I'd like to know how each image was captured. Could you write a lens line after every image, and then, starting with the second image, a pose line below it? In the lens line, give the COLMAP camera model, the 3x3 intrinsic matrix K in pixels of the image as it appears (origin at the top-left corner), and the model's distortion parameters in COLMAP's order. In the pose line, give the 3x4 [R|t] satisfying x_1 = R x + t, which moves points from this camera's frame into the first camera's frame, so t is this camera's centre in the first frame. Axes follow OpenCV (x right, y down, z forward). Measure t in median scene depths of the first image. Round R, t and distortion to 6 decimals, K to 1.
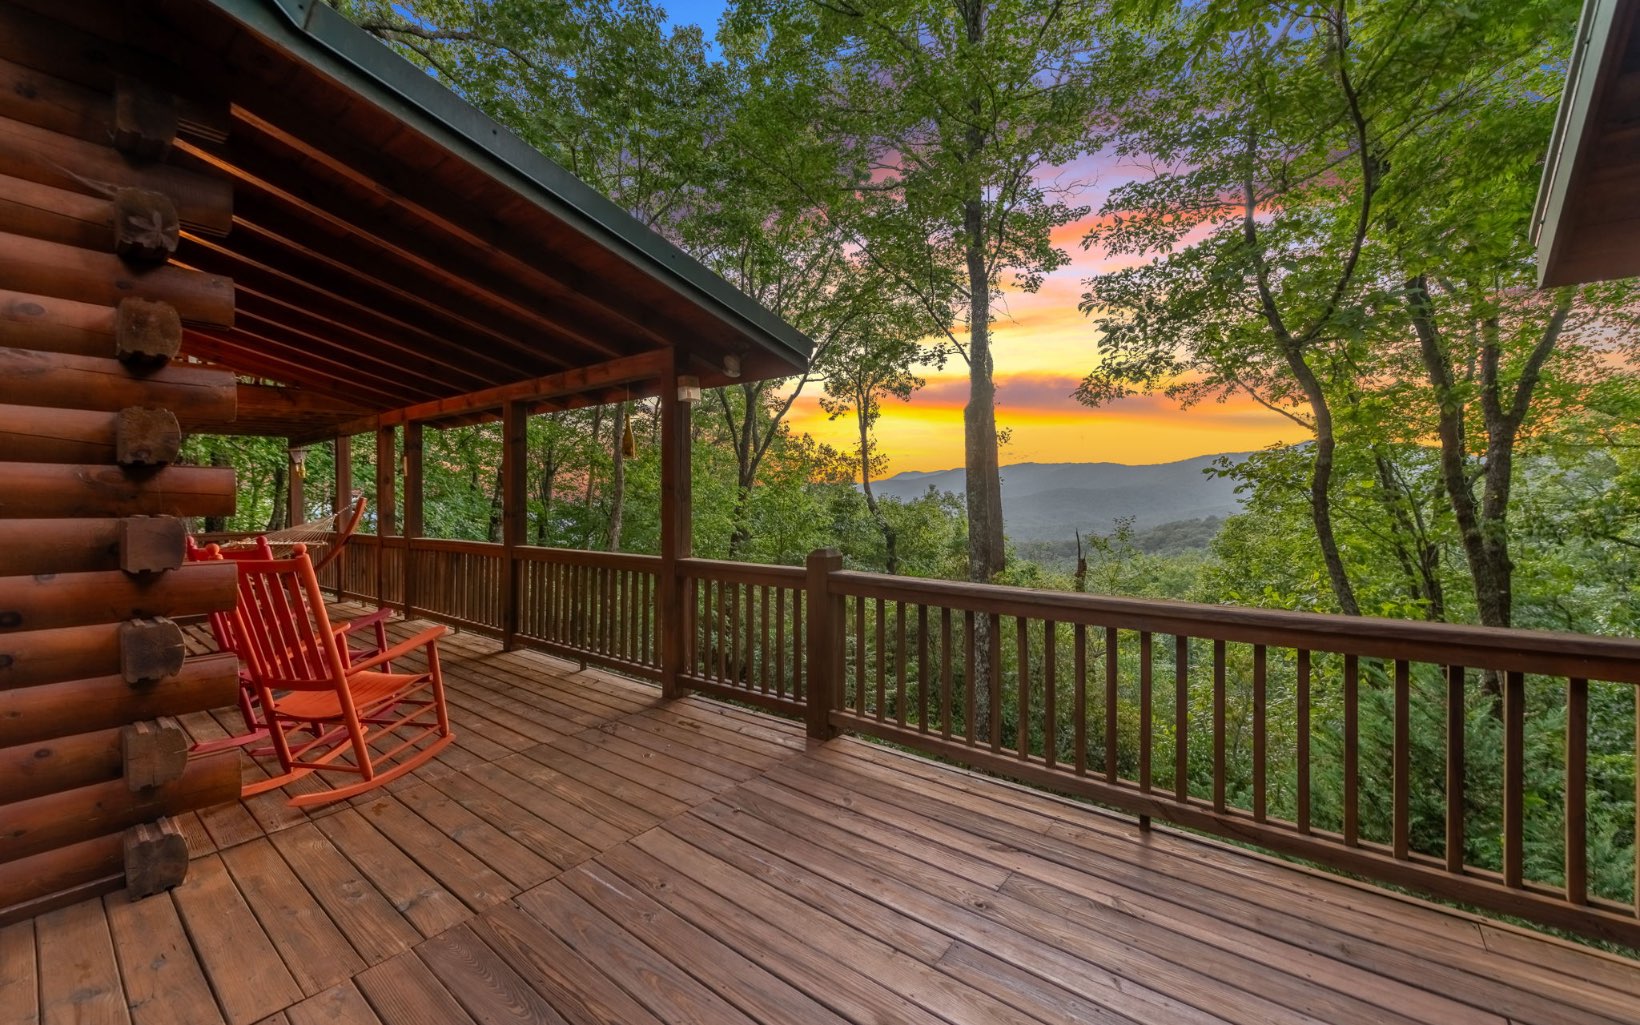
lens RADIAL K [[640.9, 0, 834.0], [0, 640.9, 507.8], [0, 0, 1]] dist [0.008835, -0.000027]
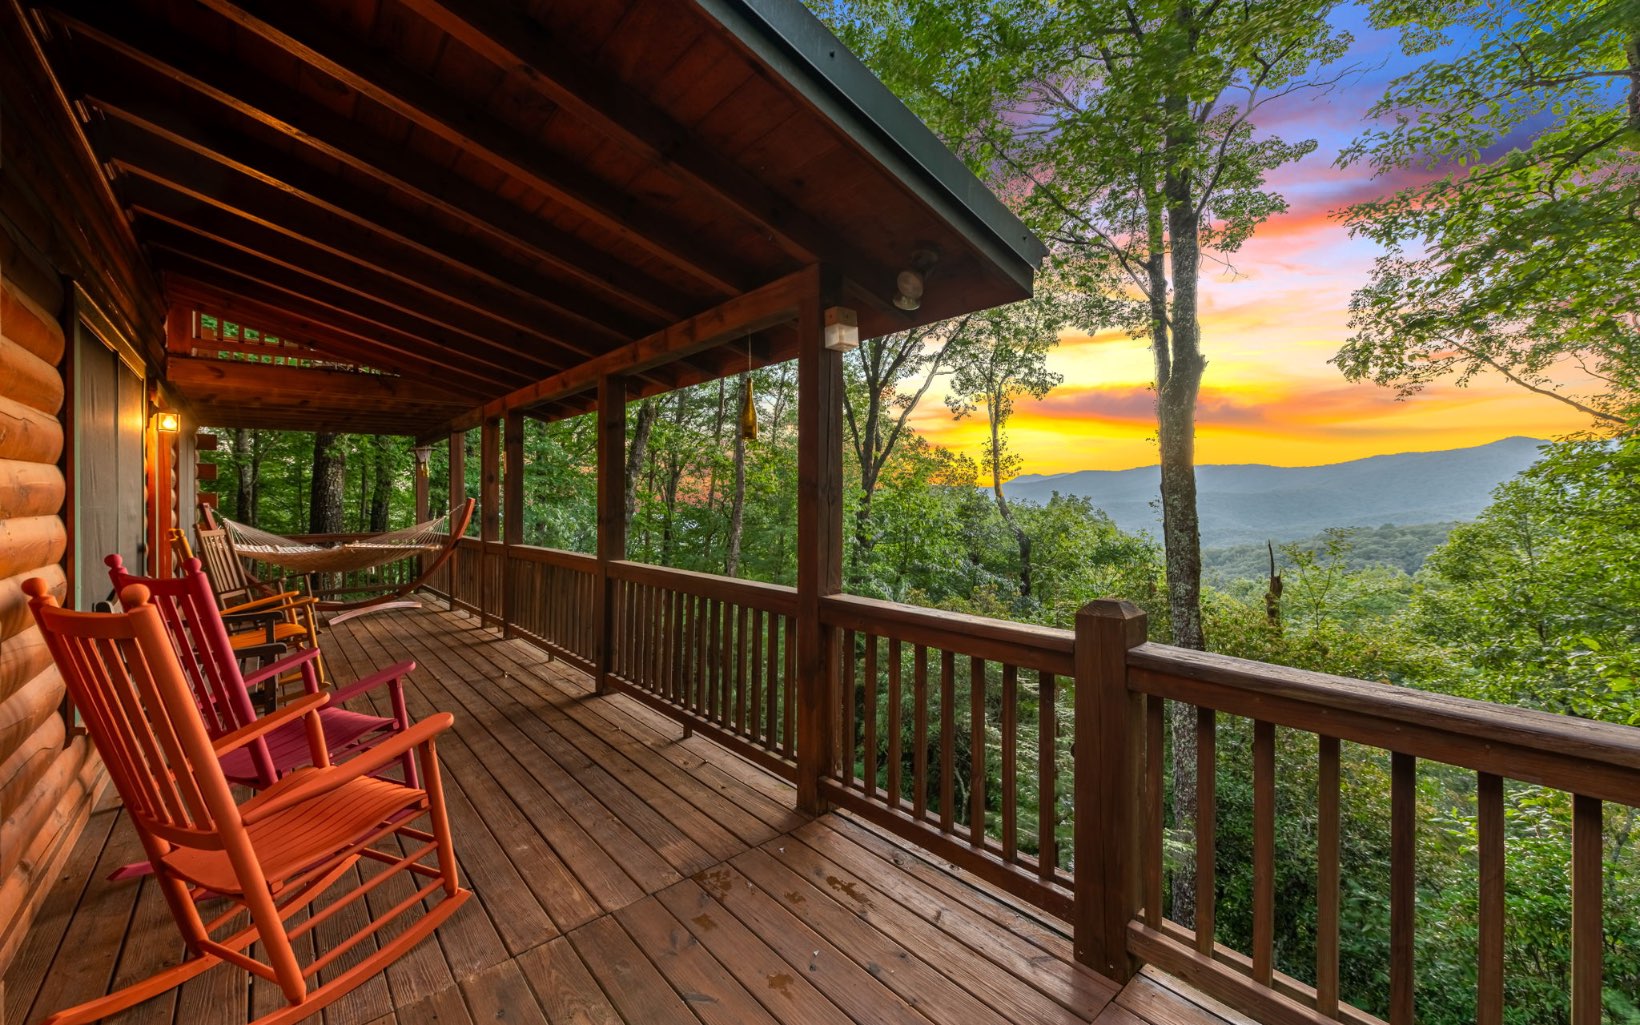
lens RADIAL K [[640.9, 0, 832.3], [0, 640.9, 503.2], [0, 0, 1]] dist [0.008835, -0.000027]
pose [[0.983576, 0.005940, -0.180398, -0.067034], [-0.008162, 0.999900, -0.011577, -0.002697], [0.180311, 0.012860, 0.983526, 0.209325]]
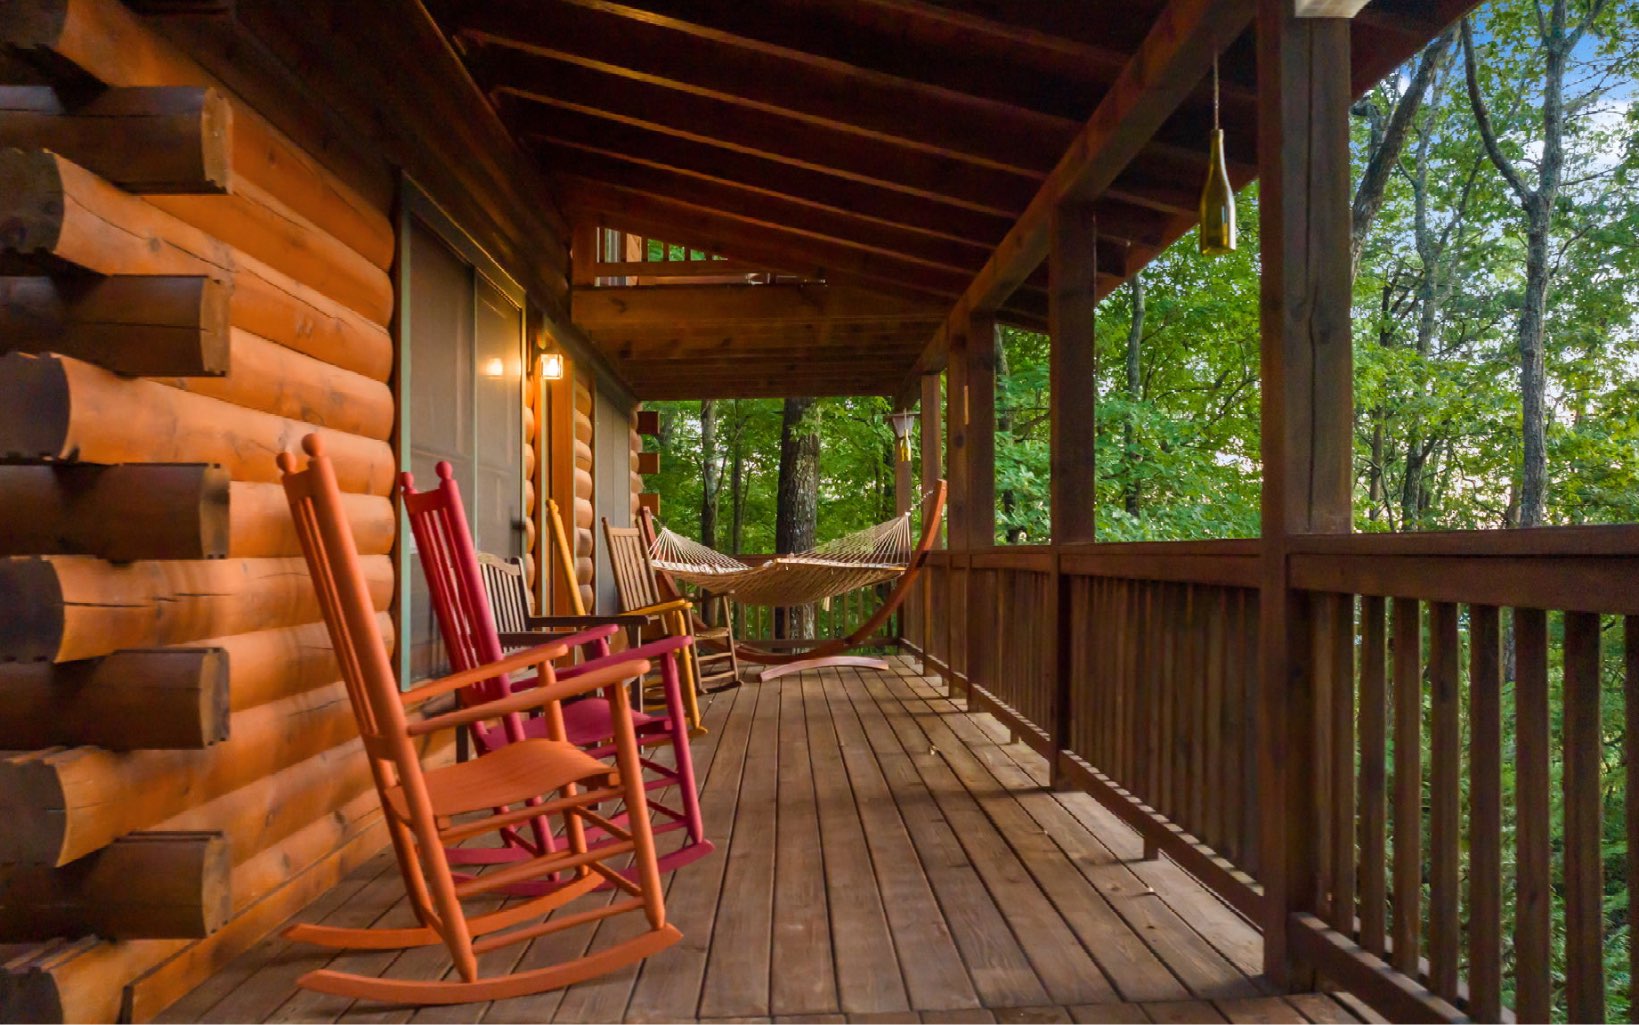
lens RADIAL K [[1326.1, 0, 826.5], [0, 1326.1, 522.8], [0, 0, 1]] dist [-0.000829, 0.001916]
pose [[0.640442, -0.017217, -0.767814, 0.055439], [-0.005909, 0.999609, -0.027344, 0.052878], [0.767984, 0.022050, 0.640090, 0.238779]]
